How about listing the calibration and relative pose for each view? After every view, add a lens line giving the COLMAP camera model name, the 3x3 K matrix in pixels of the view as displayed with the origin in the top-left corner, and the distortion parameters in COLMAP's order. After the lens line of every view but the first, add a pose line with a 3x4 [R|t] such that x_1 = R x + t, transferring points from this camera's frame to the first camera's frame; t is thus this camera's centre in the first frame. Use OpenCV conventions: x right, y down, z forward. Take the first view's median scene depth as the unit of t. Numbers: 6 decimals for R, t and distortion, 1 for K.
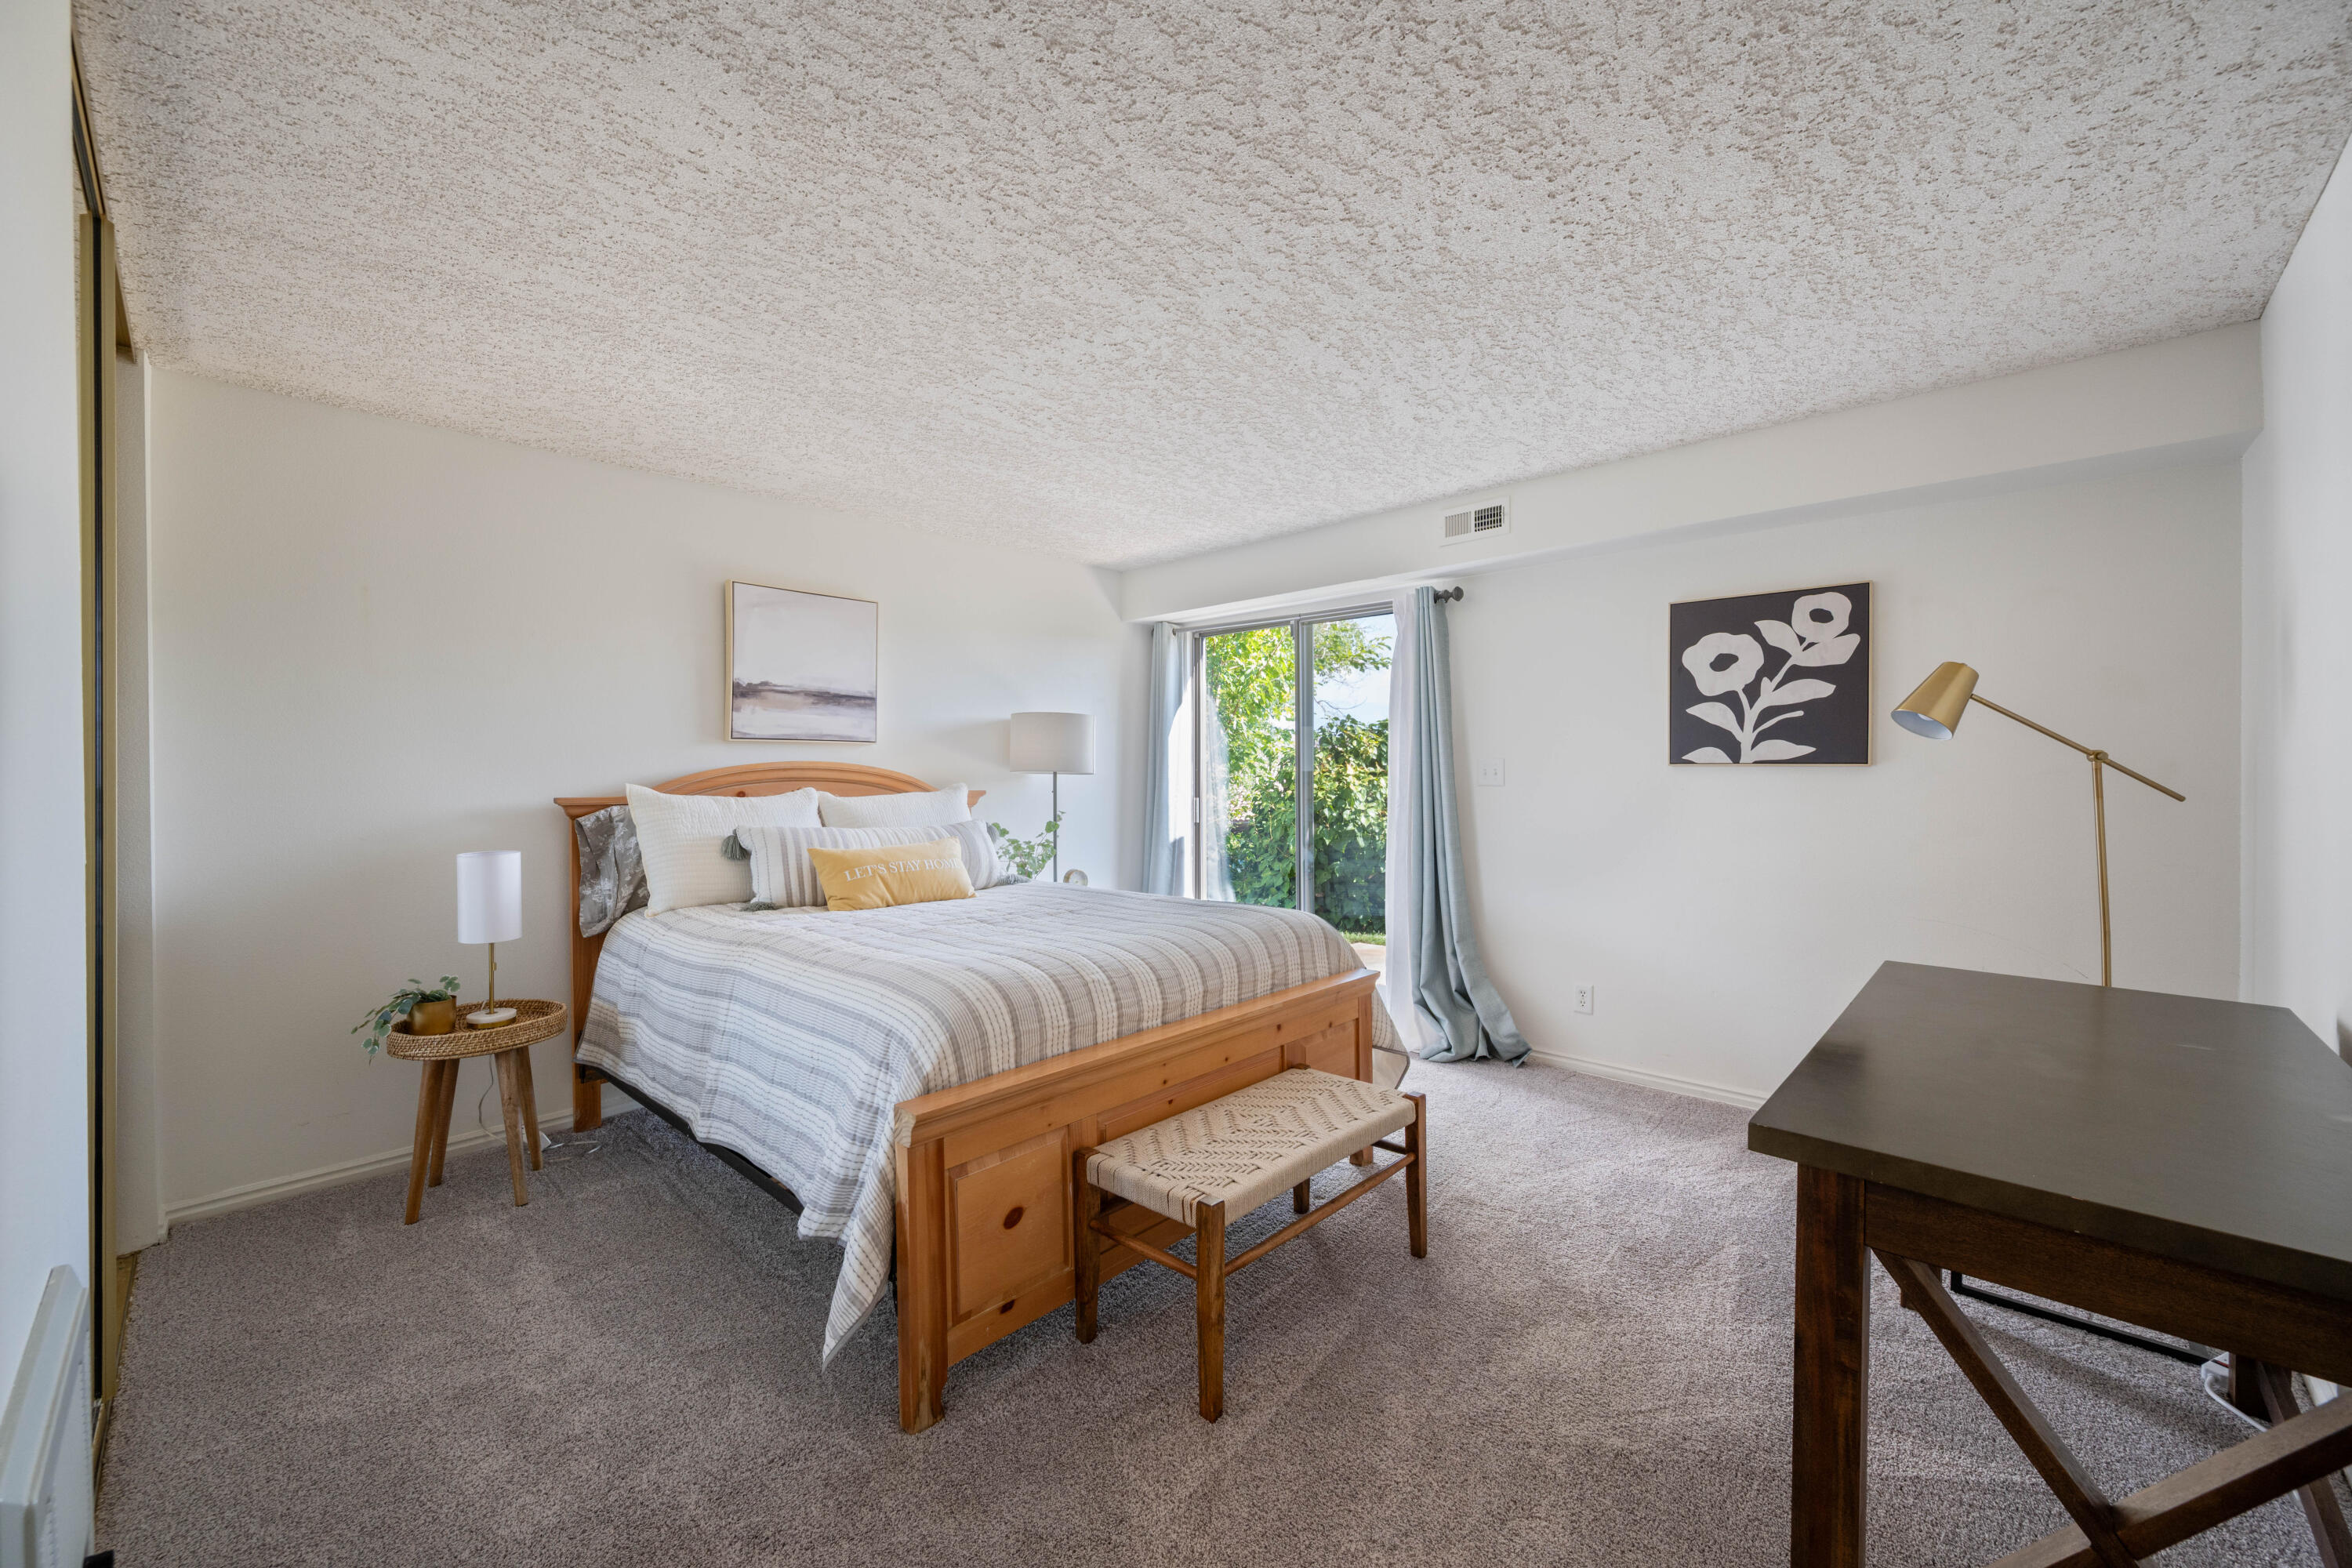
lens RADIAL K [[924.2, 0, 1178.1], [0, 924.2, 781.2], [0, 0, 1]] dist [-0.002444, -0.000236]
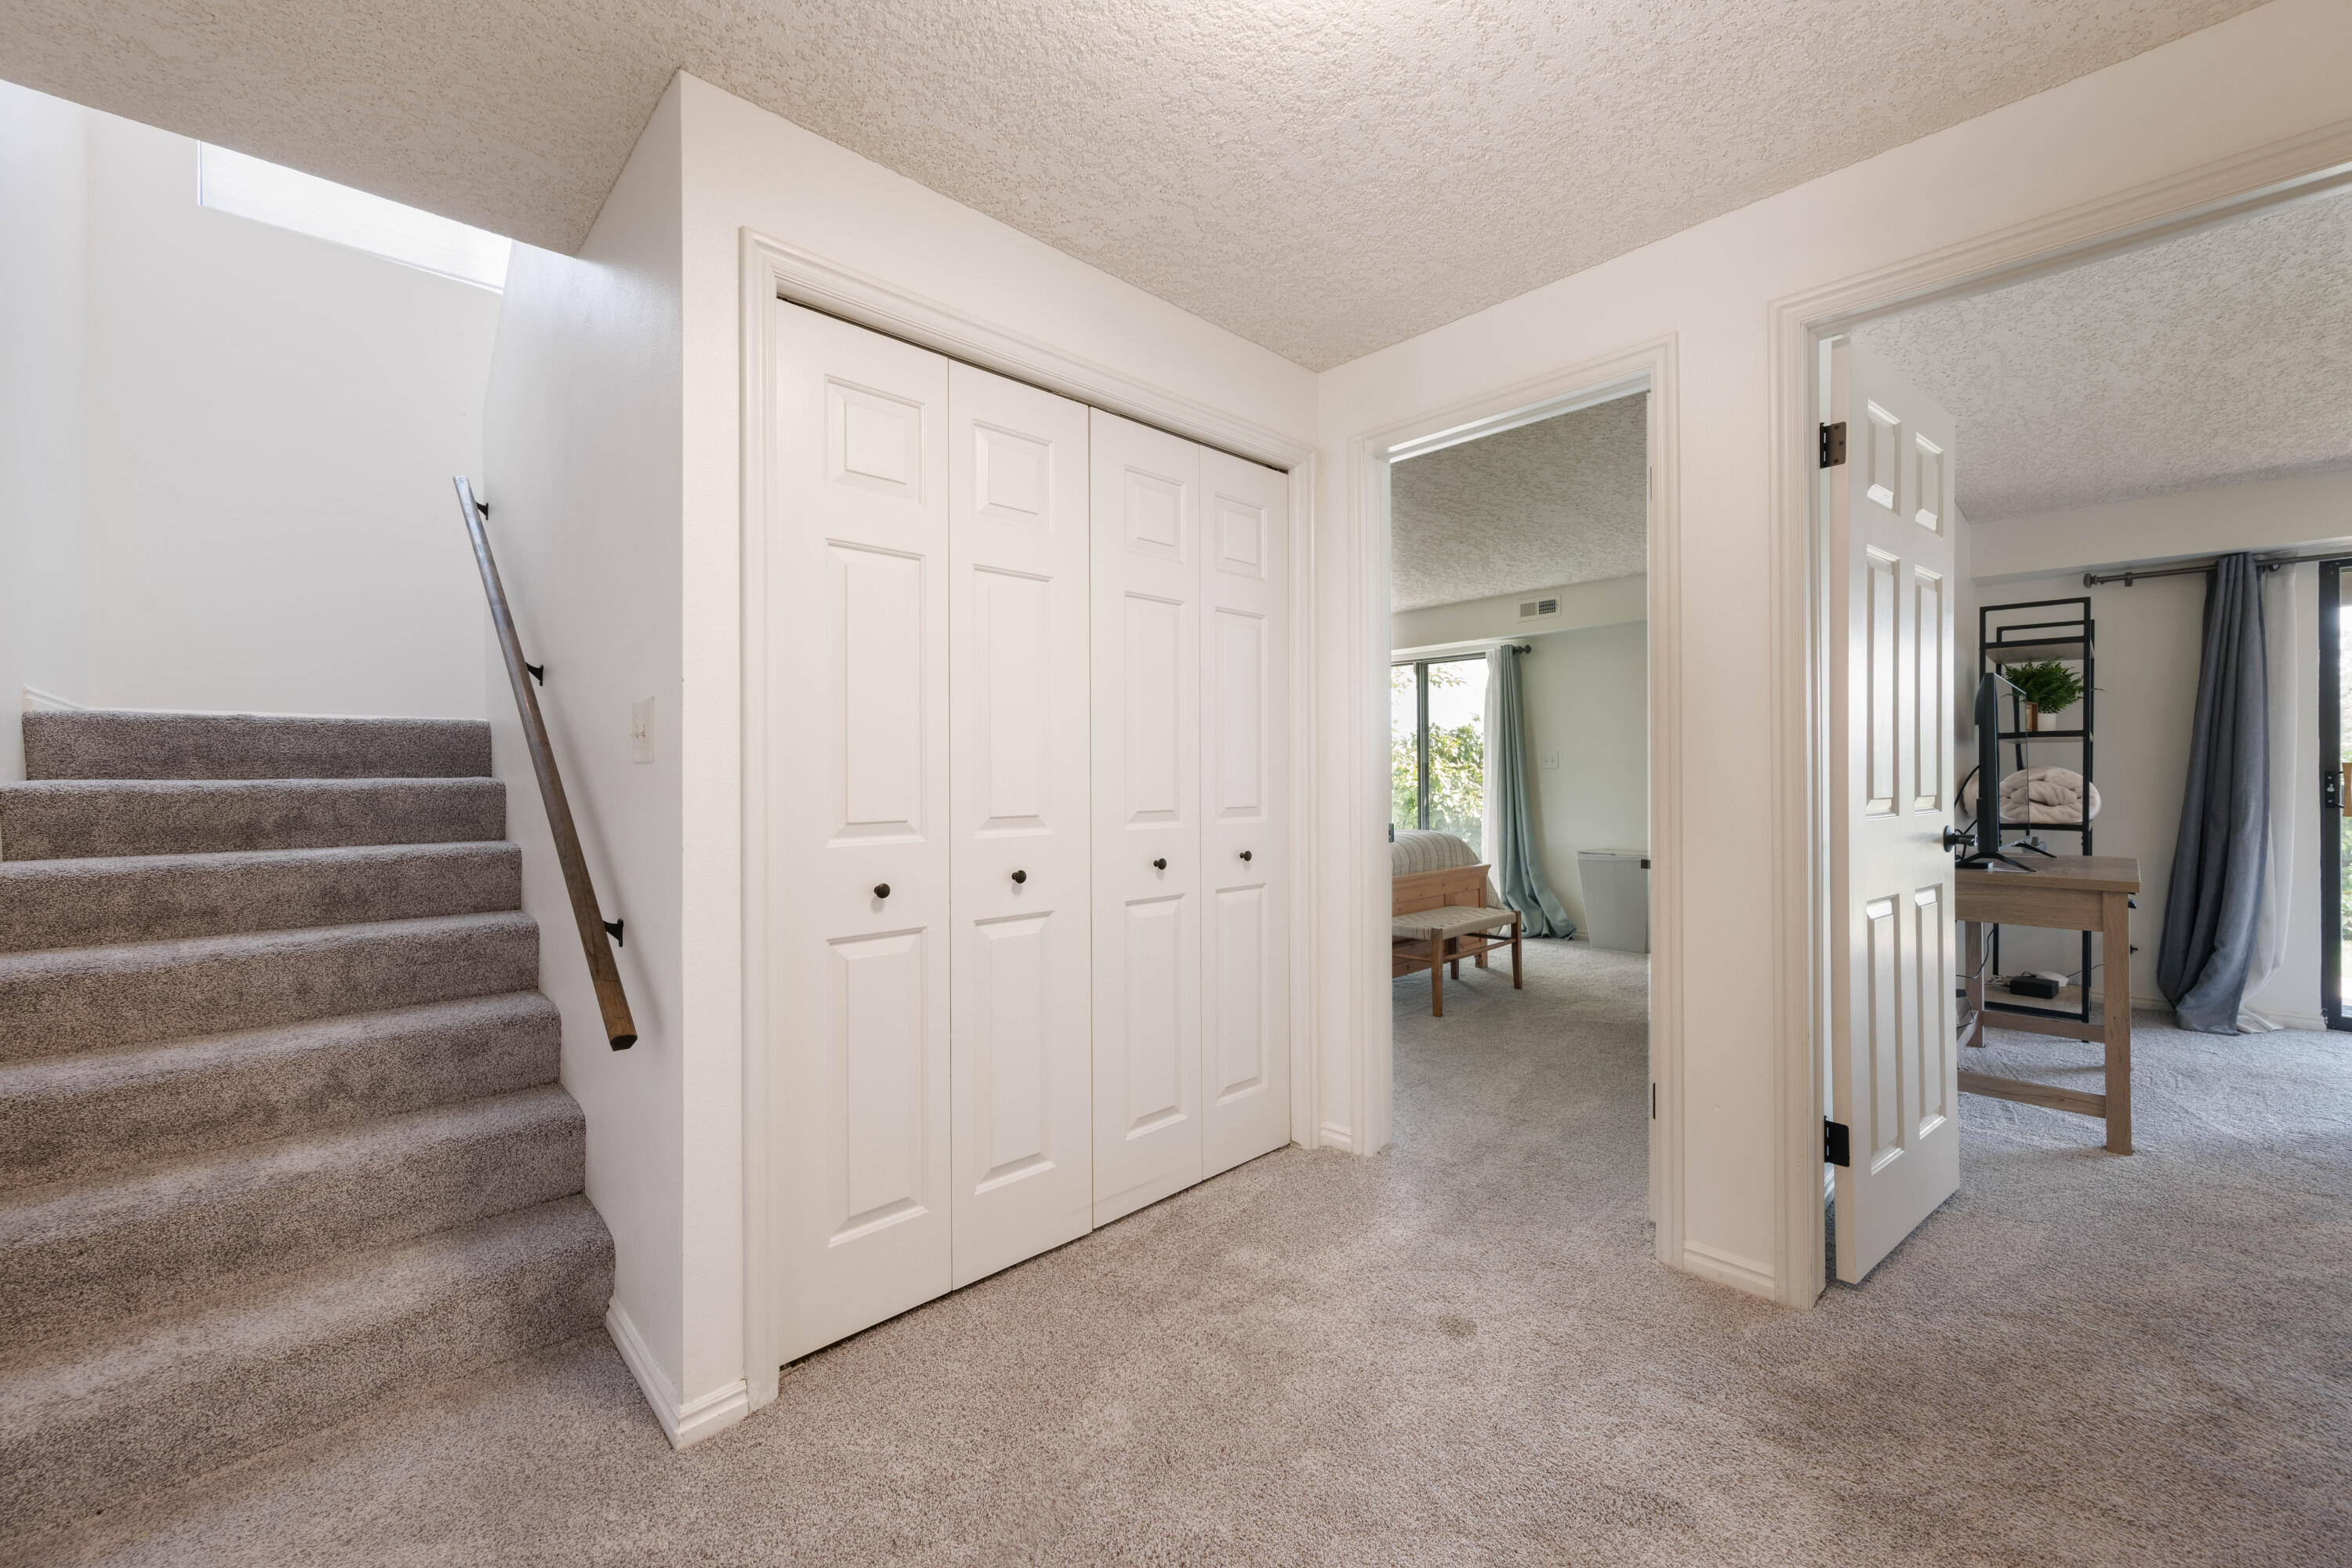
lens RADIAL K [[924.2, 0, 1175.6], [0, 924.2, 776.0], [0, 0, 1]] dist [-0.002444, -0.000236]
pose [[0.998592, -0.003276, -0.052954, -0.231183], [0.002646, 0.999925, -0.011967, 0.036680], [0.052989, 0.011810, 0.998525, -0.652320]]
